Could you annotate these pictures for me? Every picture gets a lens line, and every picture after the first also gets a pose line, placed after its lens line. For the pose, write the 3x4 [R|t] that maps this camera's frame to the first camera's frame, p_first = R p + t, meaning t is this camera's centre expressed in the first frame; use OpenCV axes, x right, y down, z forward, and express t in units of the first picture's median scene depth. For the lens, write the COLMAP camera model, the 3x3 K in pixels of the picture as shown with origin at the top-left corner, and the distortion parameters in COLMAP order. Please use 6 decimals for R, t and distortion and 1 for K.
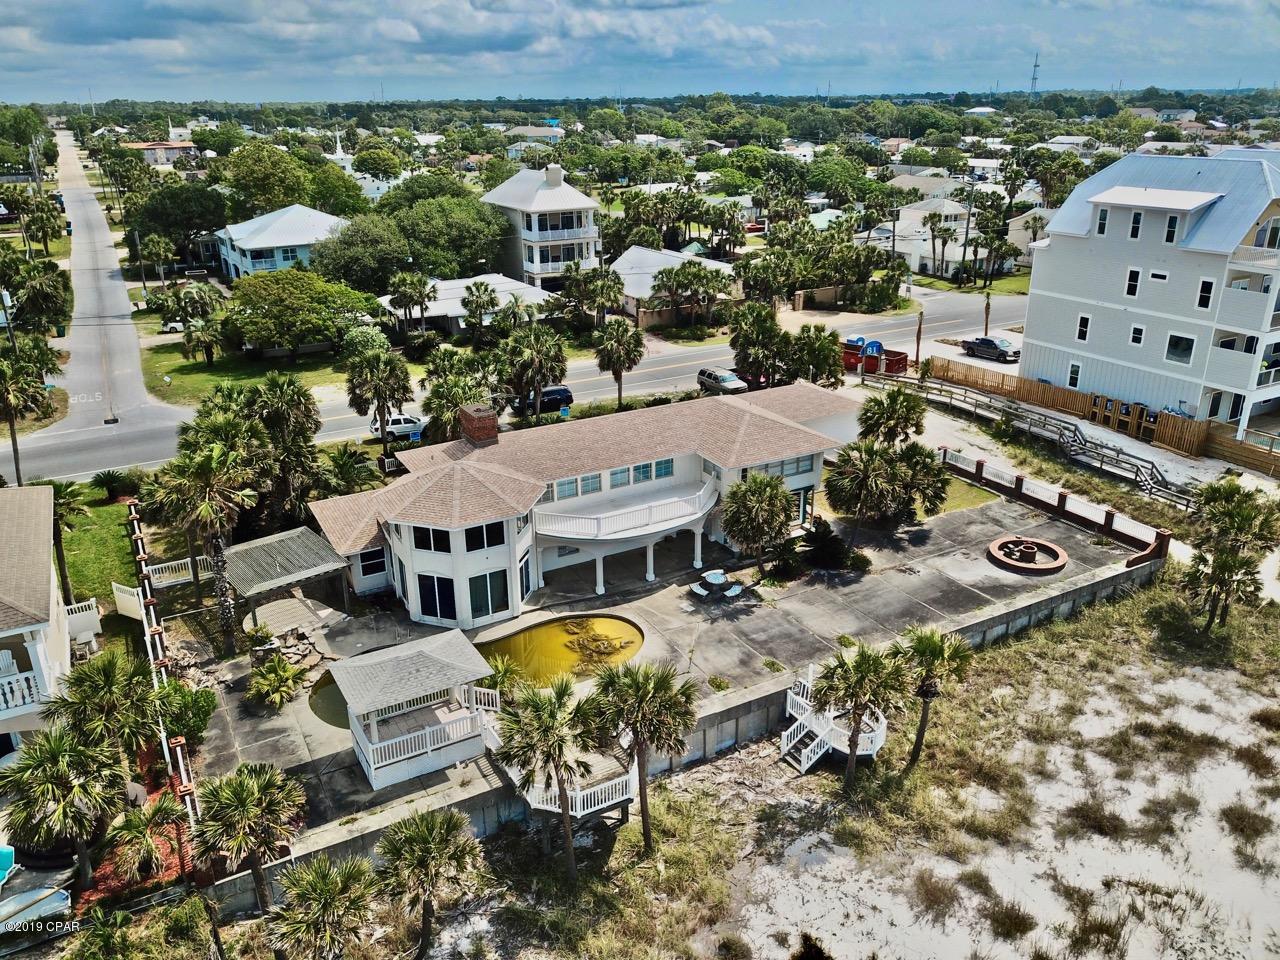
lens RADIAL K [[978.1, 0, 630.5], [0, 978.1, 480.1], [0, 0, 1]] dist [0.007658, -0.001015]
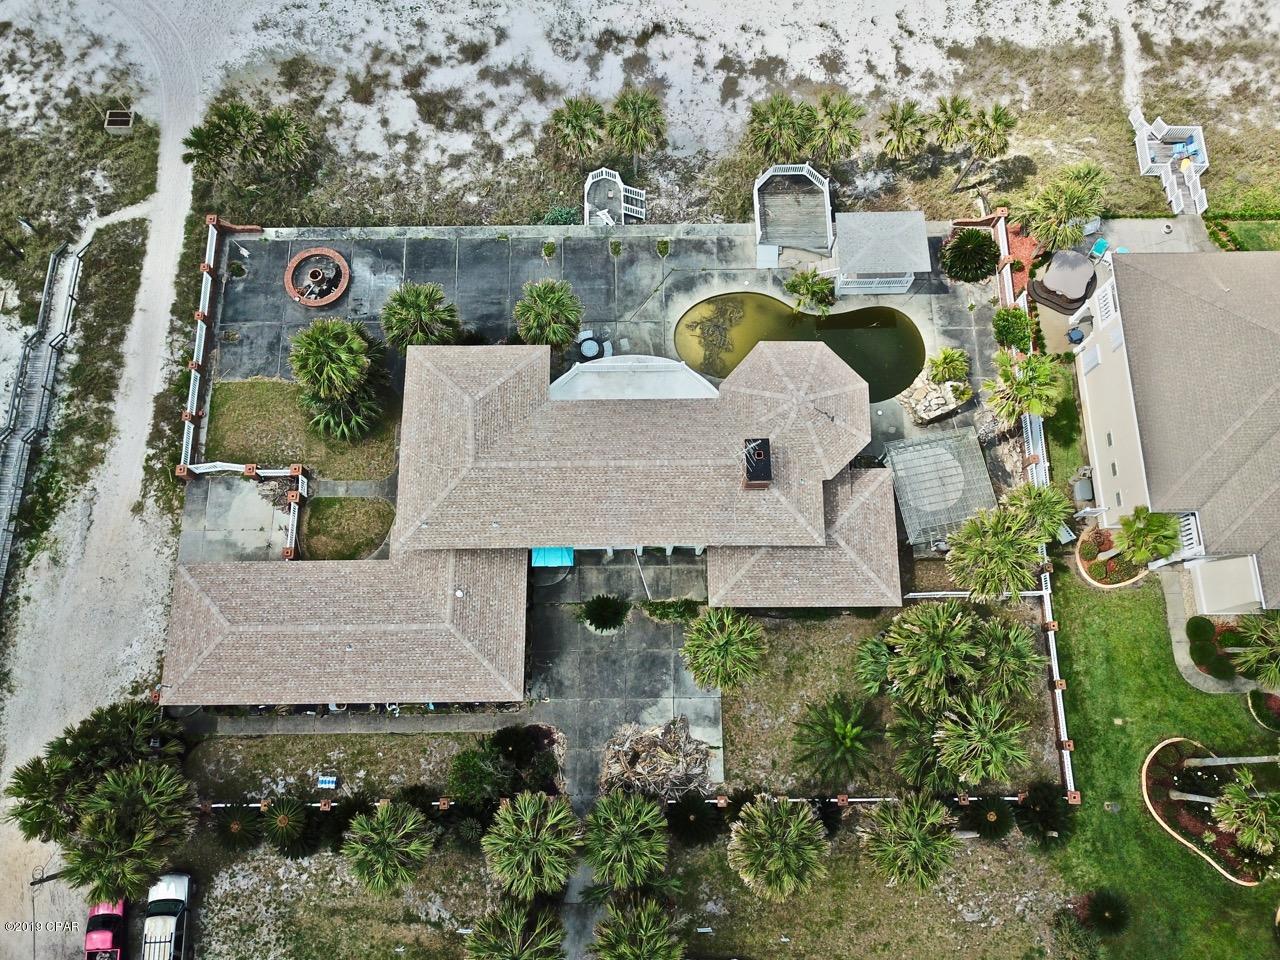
lens RADIAL K [[978.1, 0, 630.5], [0, 978.1, 480.1], [0, 0, 1]] dist [0.007658, -0.001015]
pose [[-0.881483, -0.449677, 0.144144, -0.193535], [0.184622, -0.047230, 0.981674, -1.036246], [-0.434629, 0.891941, 0.124653, 0.961008]]
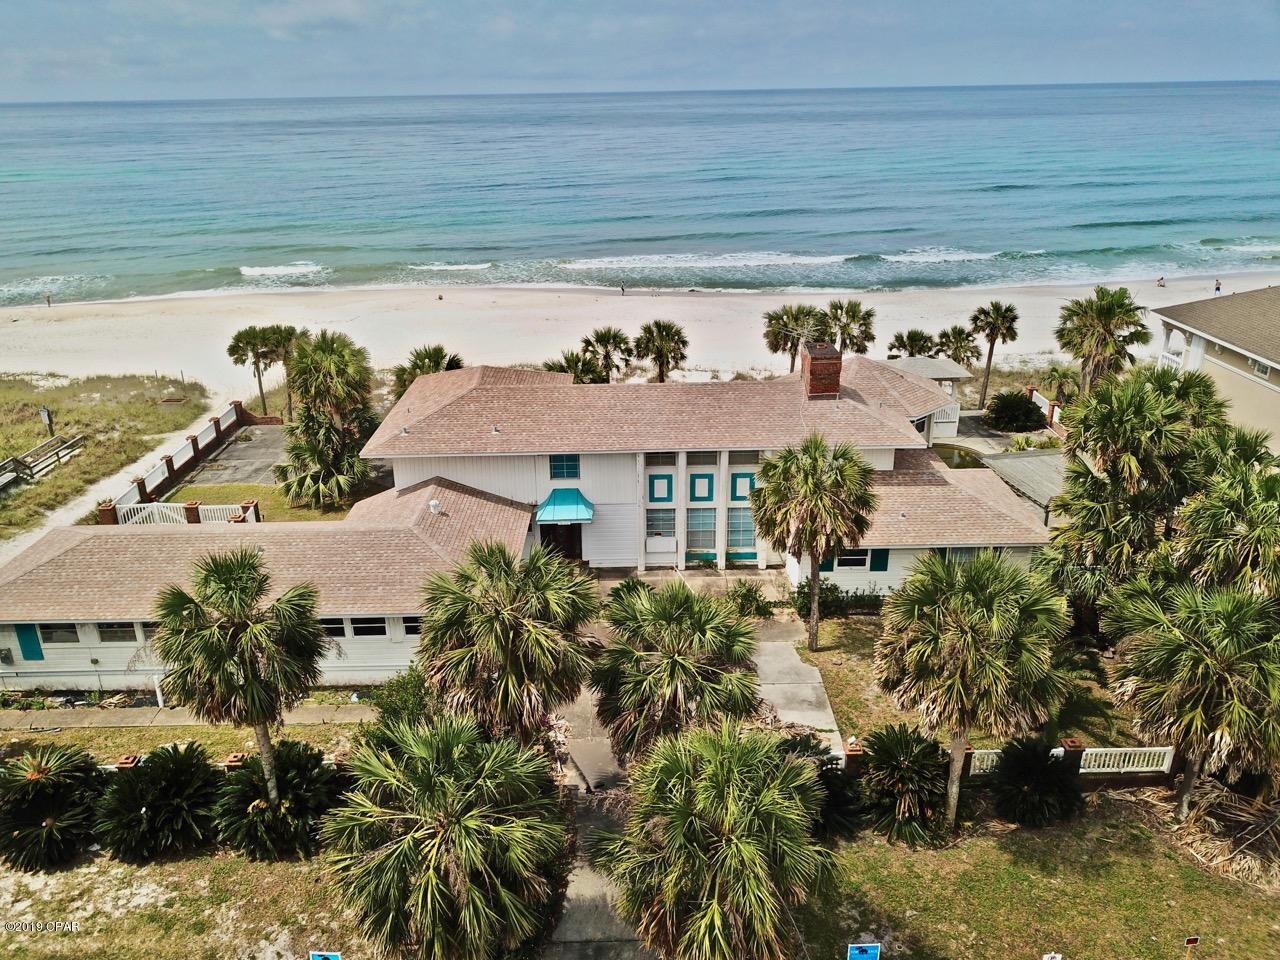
lens RADIAL K [[978.1, 0, 630.5], [0, 978.1, 480.1], [0, 0, 1]] dist [0.007658, -0.001015]
pose [[-0.879289, -0.150718, 0.451812, -0.396930], [0.198804, 0.745882, 0.635717, -0.532760], [-0.432813, 0.648801, -0.625883, 1.642586]]
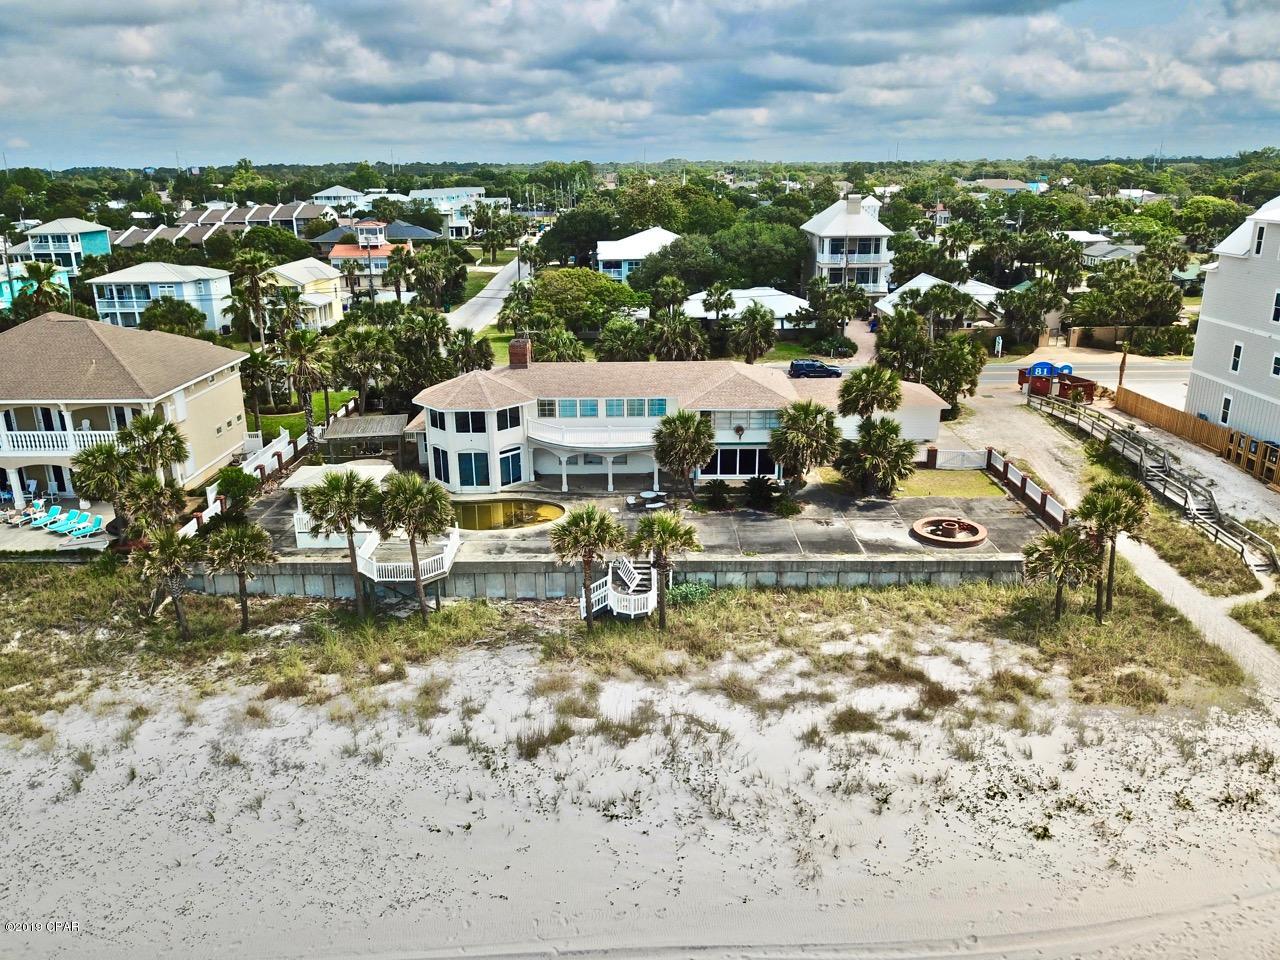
lens RADIAL K [[978.1, 0, 630.5], [0, 978.1, 480.1], [0, 0, 1]] dist [0.007658, -0.001015]
pose [[0.870819, 0.153263, -0.467103, 0.618784], [-0.179224, 0.983743, -0.011349, 0.099906], [0.457770, 0.093599, 0.884130, -0.072016]]
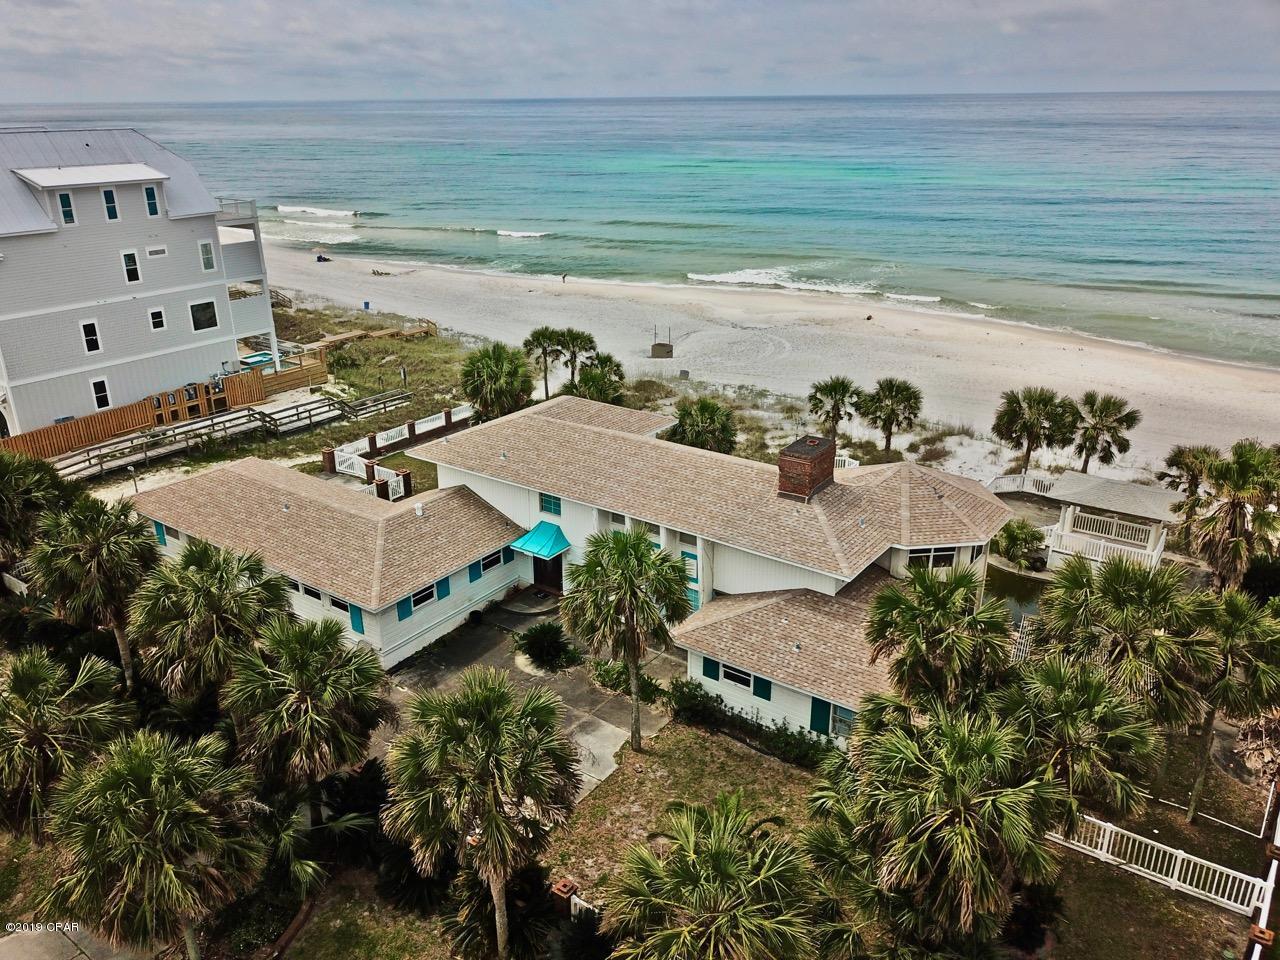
lens RADIAL K [[978.1, 0, 630.5], [0, 978.1, 480.1], [0, 0, 1]] dist [0.007658, -0.001015]
pose [[-0.428795, -0.317245, 0.845867, -0.722113], [0.341063, 0.810174, 0.476754, -0.444568], [-0.836547, 0.492923, -0.239198, 1.303738]]
